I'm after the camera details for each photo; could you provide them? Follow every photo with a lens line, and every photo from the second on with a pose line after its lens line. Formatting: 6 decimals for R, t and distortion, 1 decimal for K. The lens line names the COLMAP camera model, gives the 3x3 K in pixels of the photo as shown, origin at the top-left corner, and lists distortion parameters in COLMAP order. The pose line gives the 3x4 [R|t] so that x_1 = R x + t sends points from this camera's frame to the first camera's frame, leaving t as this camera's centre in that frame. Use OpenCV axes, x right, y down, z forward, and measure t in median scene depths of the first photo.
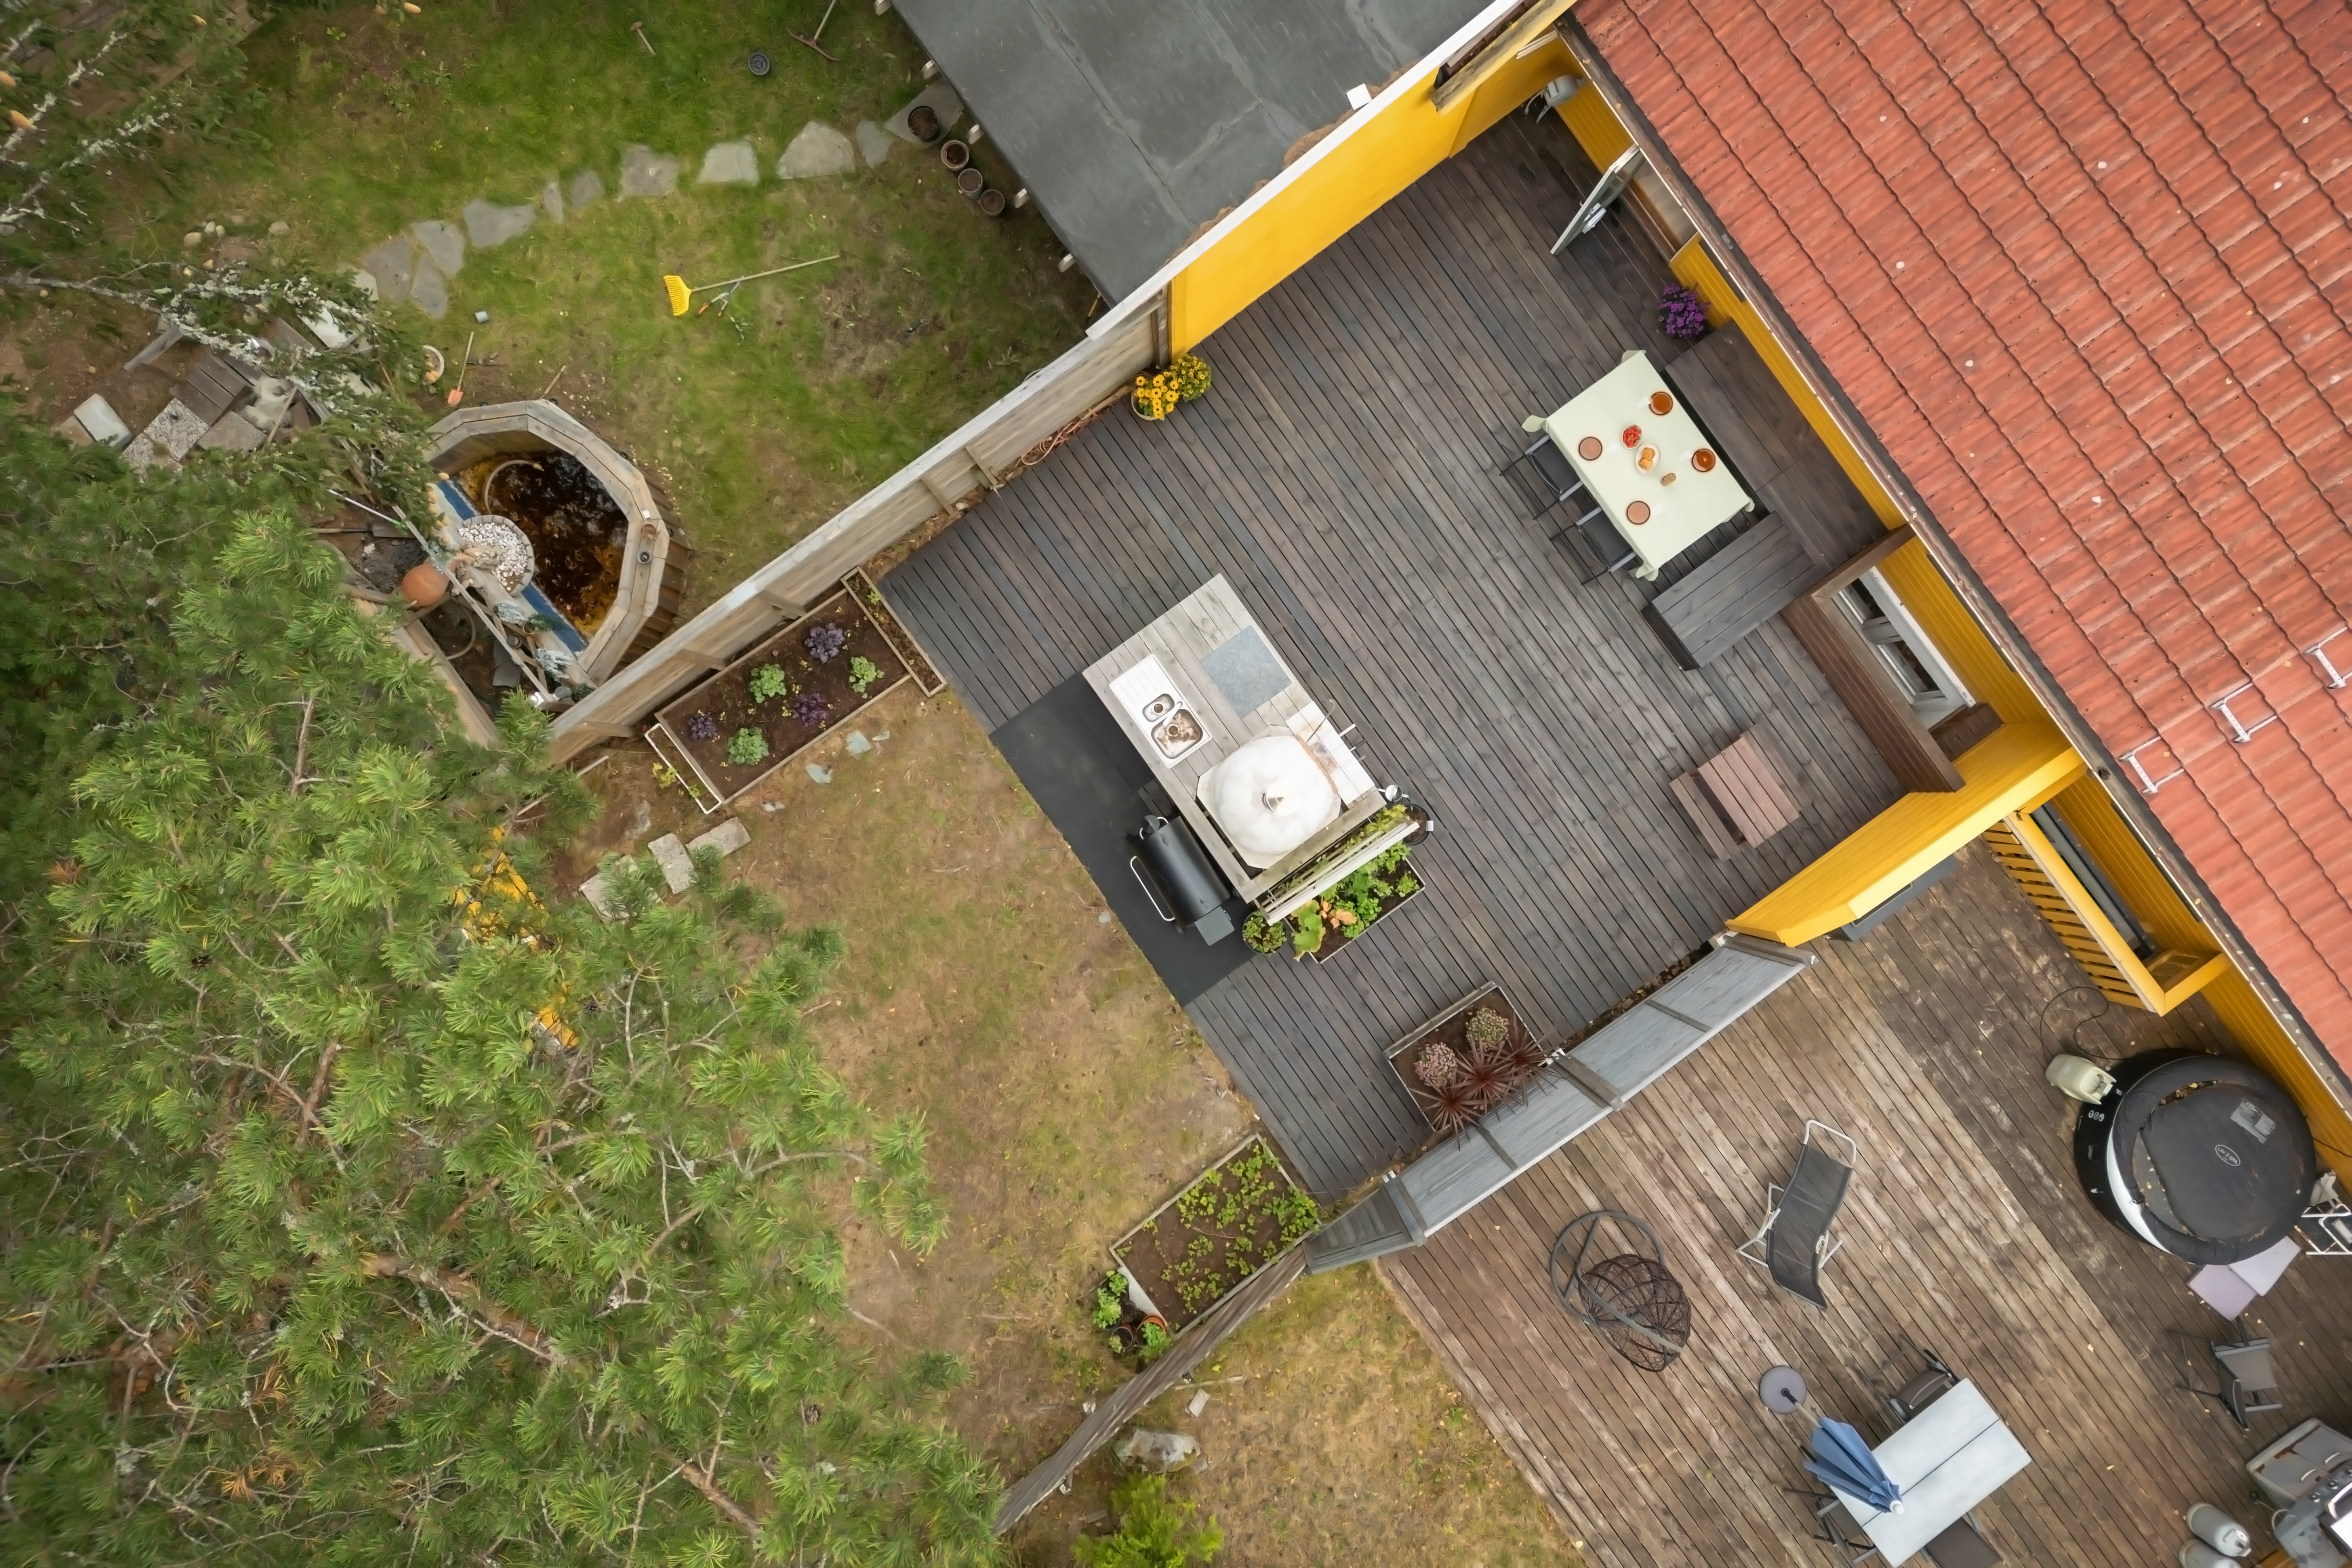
lens RADIAL K [[1630.9, 0, 1151.4], [0, 1630.9, 785.3], [0, 0, 1]] dist [0.046157, -0.002264]
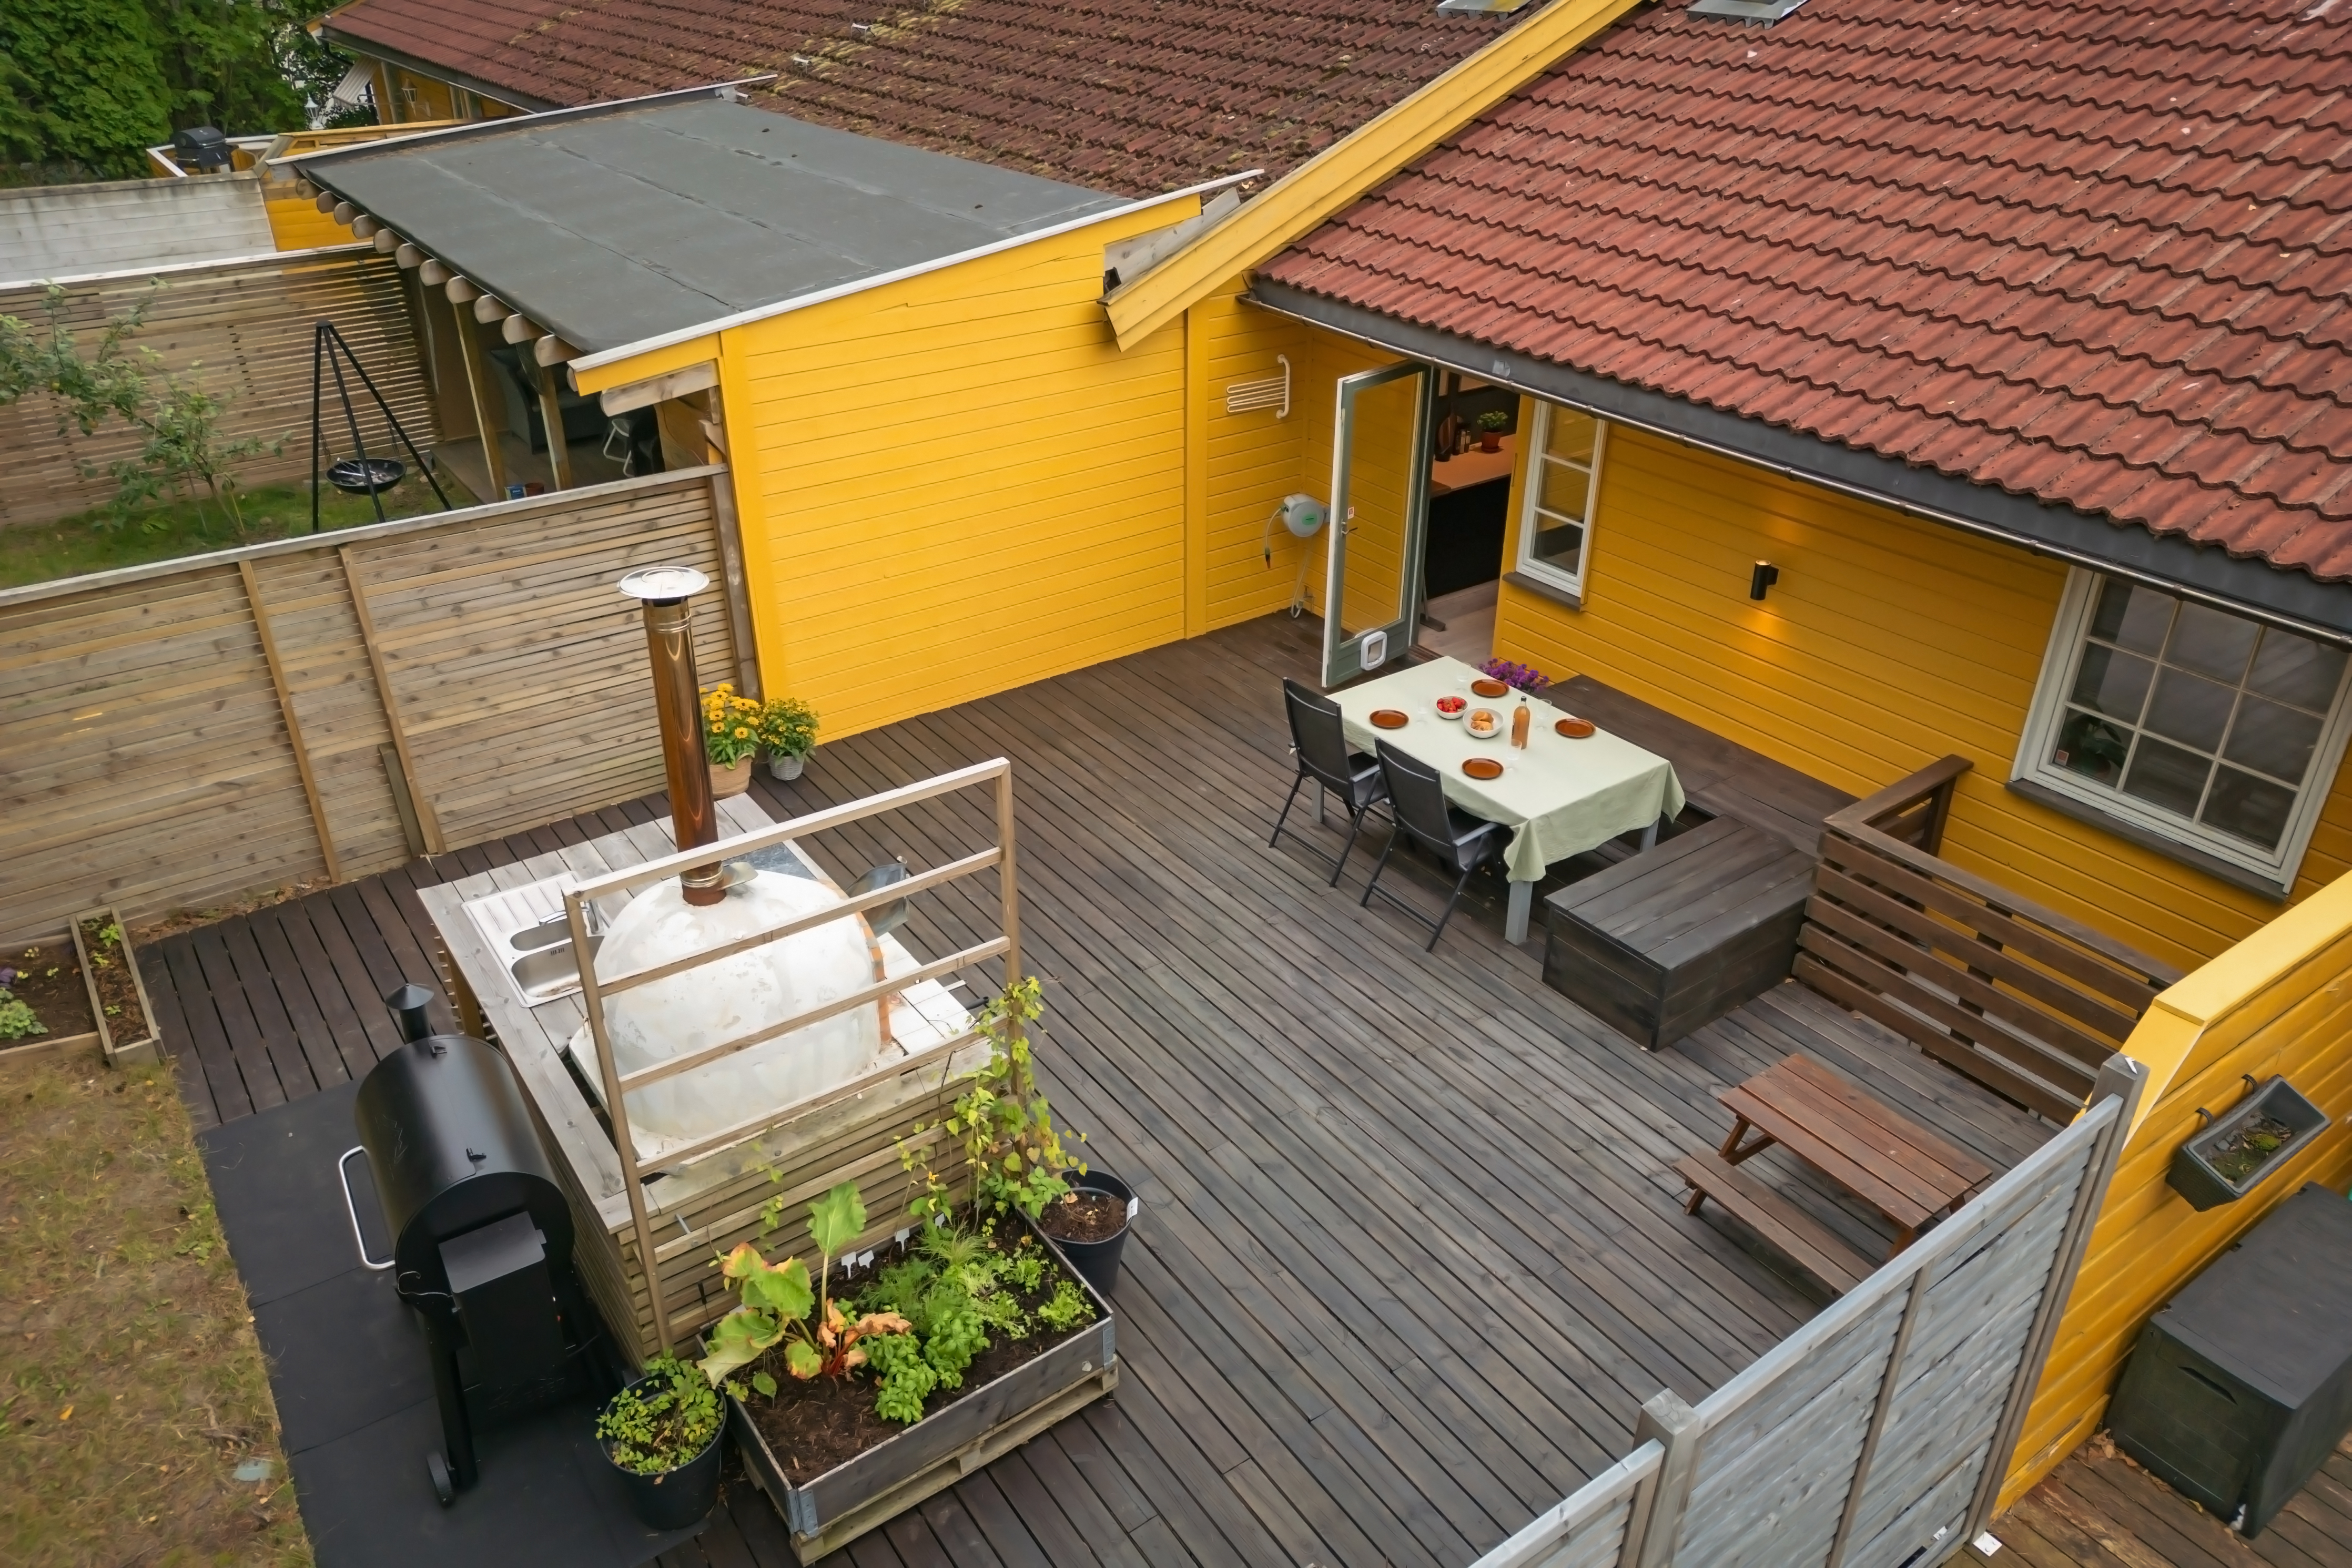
lens RADIAL K [[1630.1, 0, 1180.2], [0, 1630.1, 779.7], [0, 0, 1]] dist [0.086465, -0.093952]
pose [[0.999927, 0.011597, 0.003373, 0.177484], [-0.002668, 0.484540, -0.874765, 0.334628], [-0.011779, 0.874692, 0.484536, 0.685947]]
